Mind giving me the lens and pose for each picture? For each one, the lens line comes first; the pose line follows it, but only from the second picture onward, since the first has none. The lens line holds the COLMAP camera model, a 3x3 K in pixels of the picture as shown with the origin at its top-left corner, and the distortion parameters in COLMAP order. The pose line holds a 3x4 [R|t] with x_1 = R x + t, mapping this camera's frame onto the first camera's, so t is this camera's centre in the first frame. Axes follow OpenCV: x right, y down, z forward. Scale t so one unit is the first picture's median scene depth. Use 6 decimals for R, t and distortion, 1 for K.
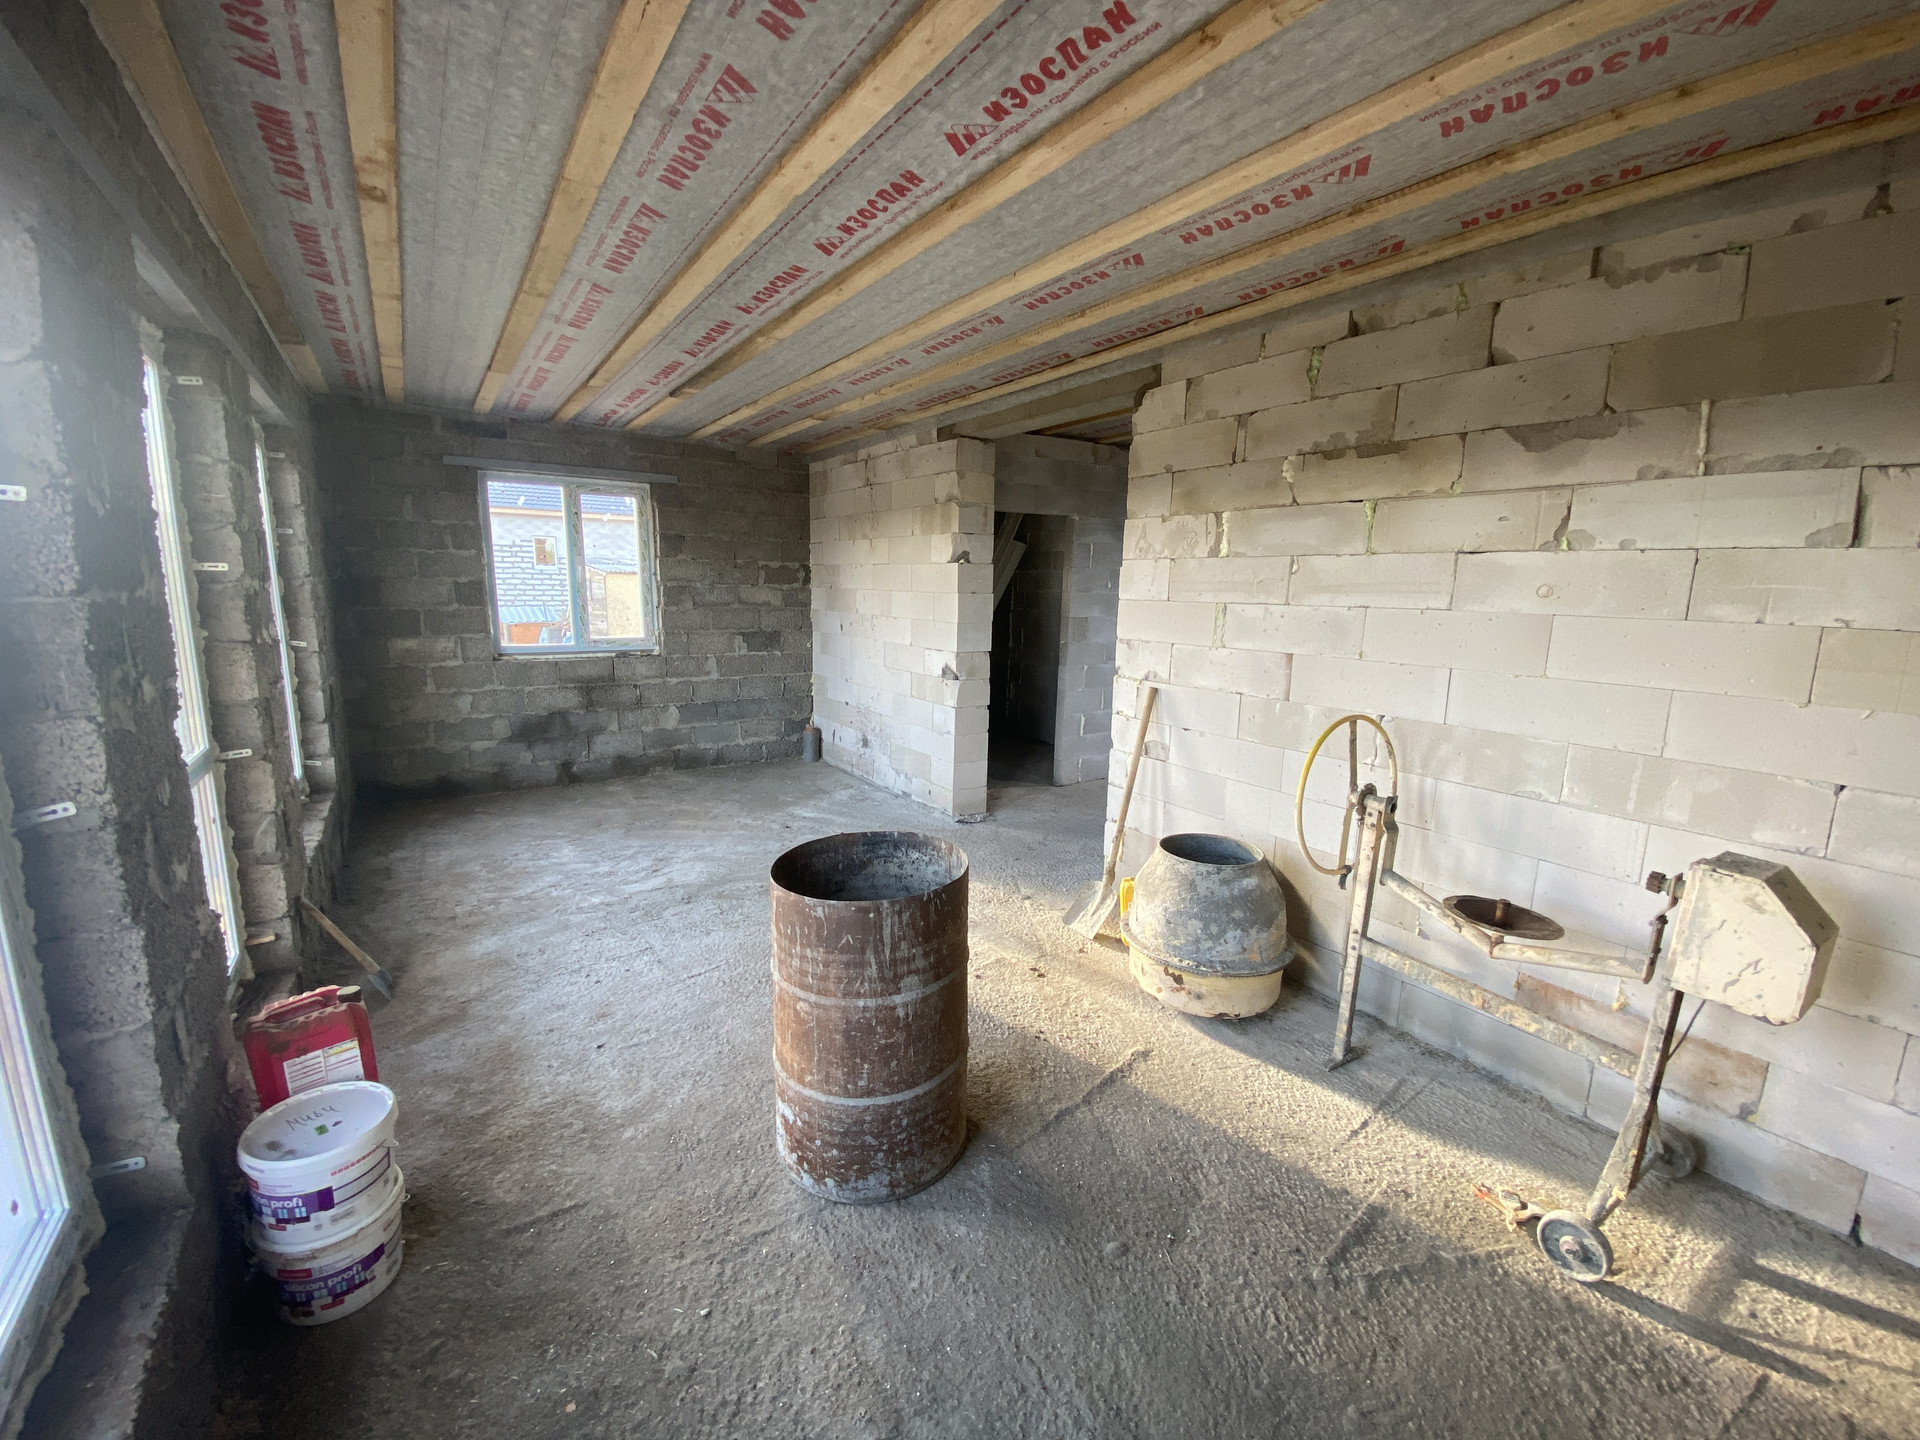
lens RADIAL K [[769.2, 0, 977.4], [0, 769.2, 717.7], [0, 0, 1]] dist [0.000390, -0.010854]
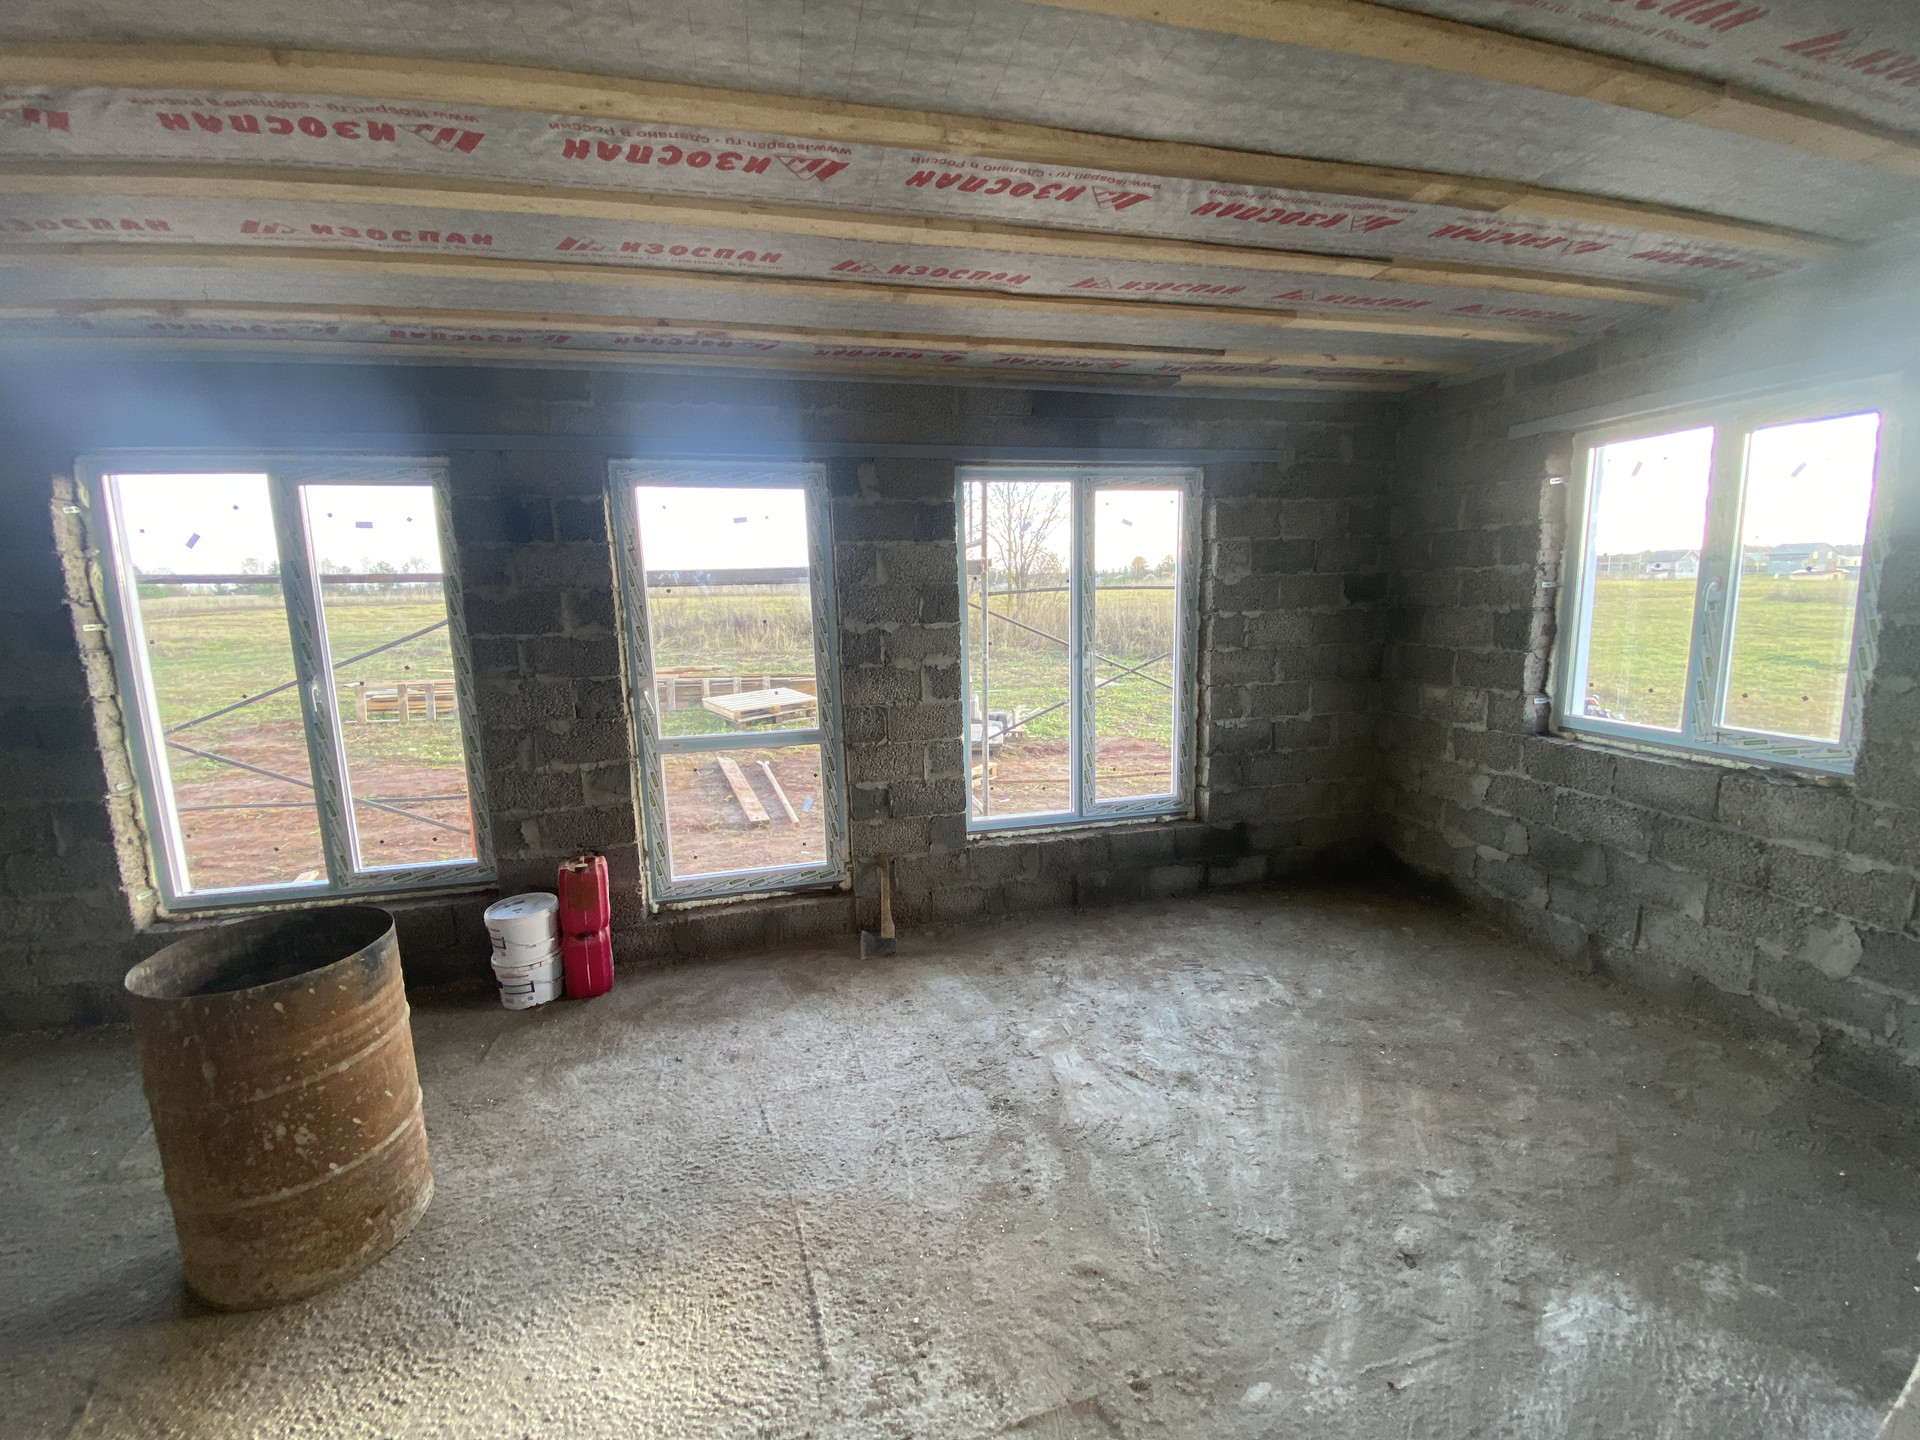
lens RADIAL K [[770.6, 0, 962.3], [0, 770.6, 715.3], [0, 0, 1]] dist [0.046050, -0.036673]
pose [[-0.375851, 0.130252, -0.917480, 0.148843], [-0.144251, 0.969780, 0.196770, -0.155776], [0.915384, 0.206303, -0.345704, 0.820158]]
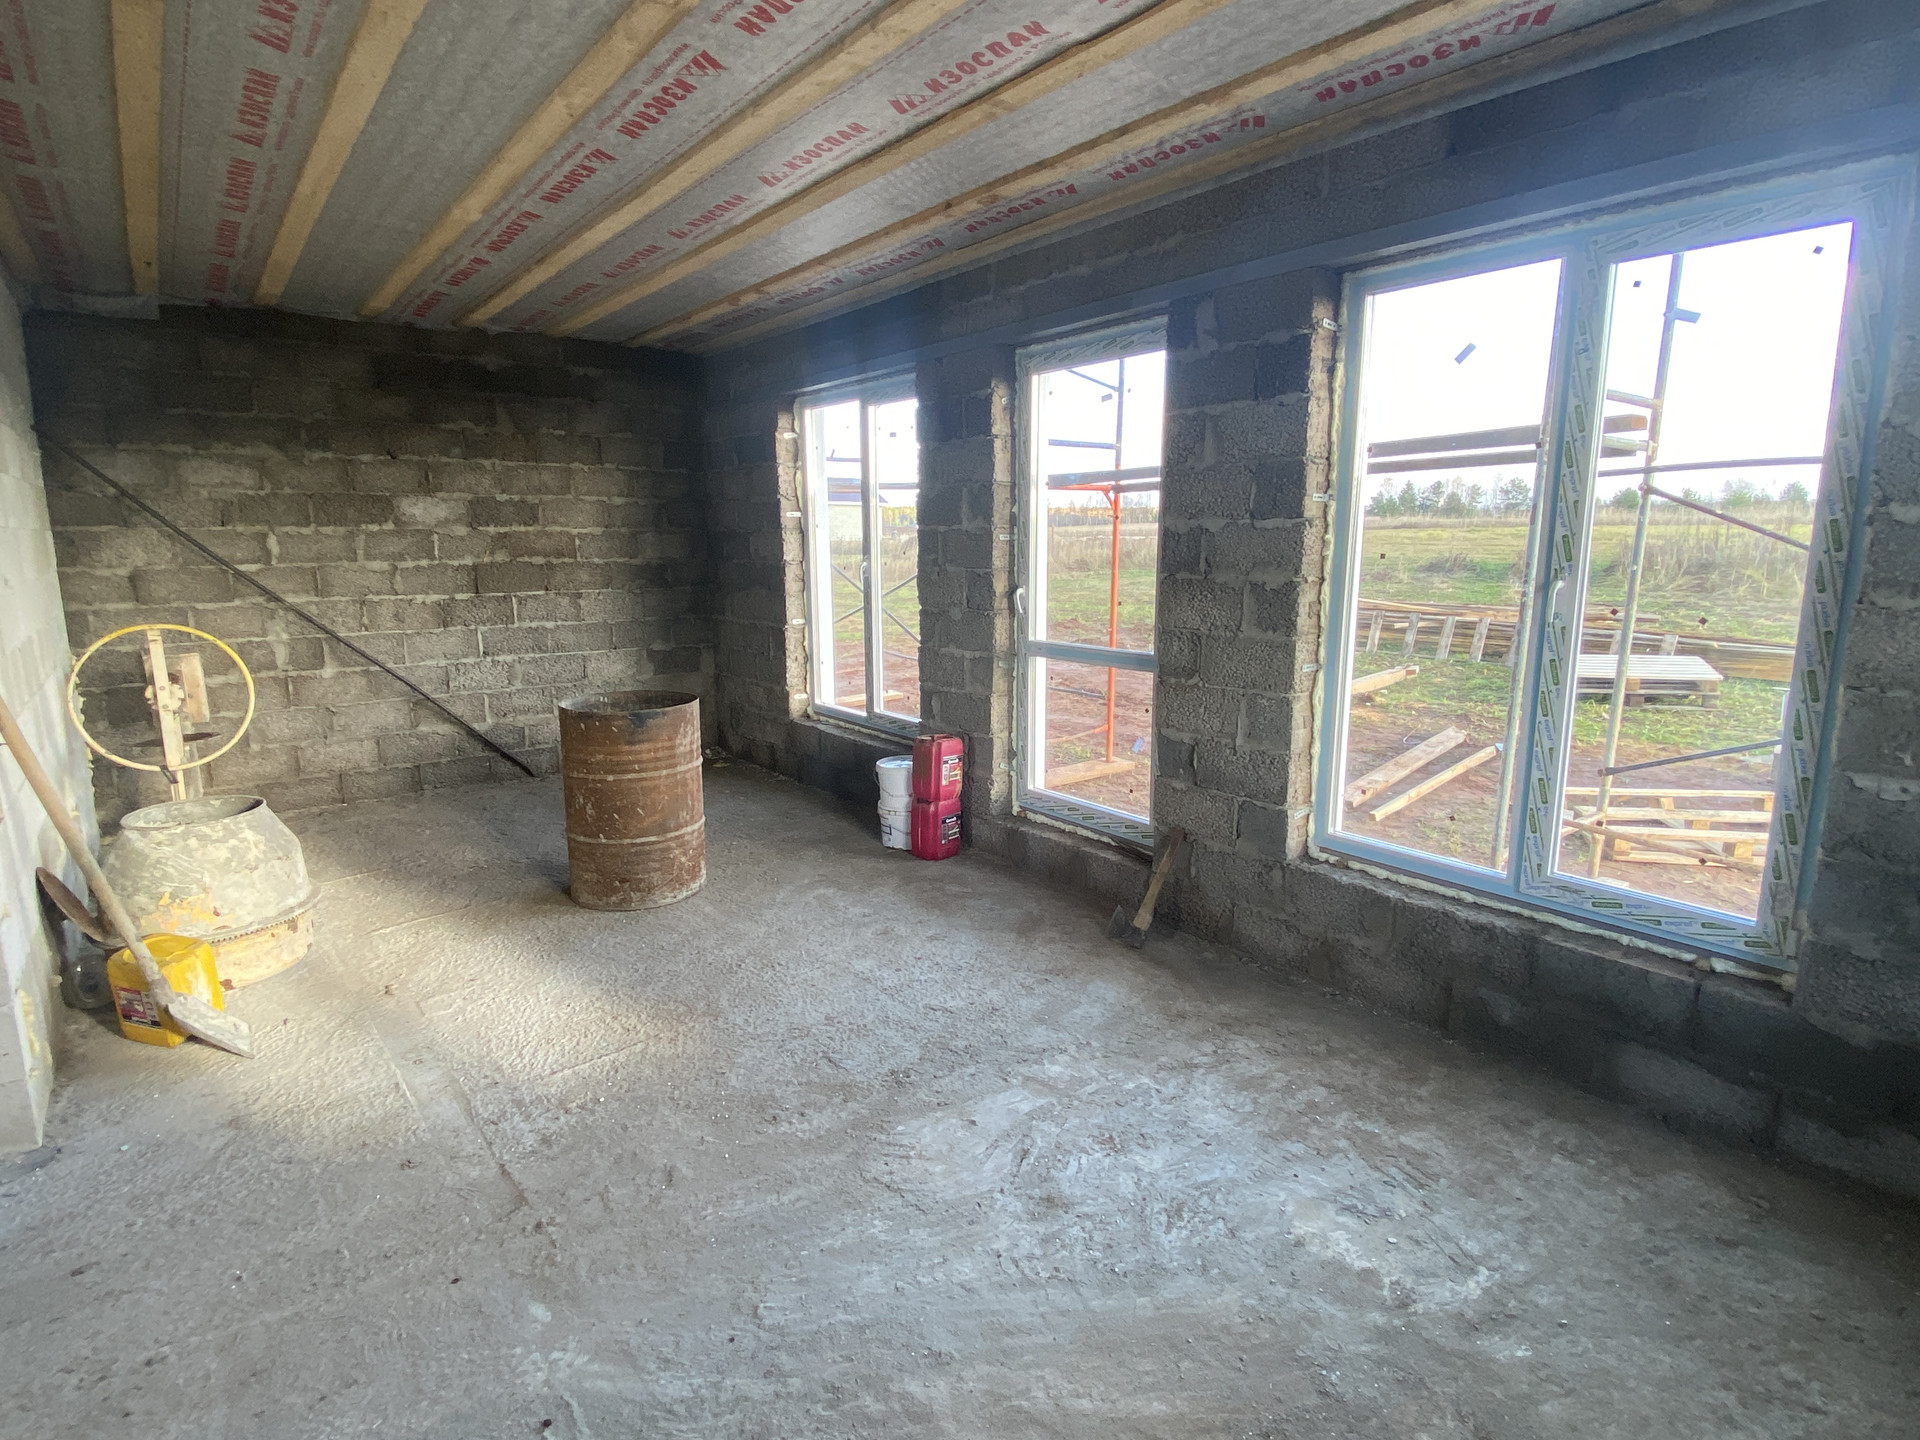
lens RADIAL K [[981.8, 0, 962.3], [0, 981.8, 714.8], [0, 0, 1]] dist [0.103460, -0.105679]
pose [[-0.998655, -0.012501, -0.050309, -0.278875], [-0.028954, 0.939509, 0.341299, -0.187890], [0.043000, 0.342297, -0.938607, 1.154873]]
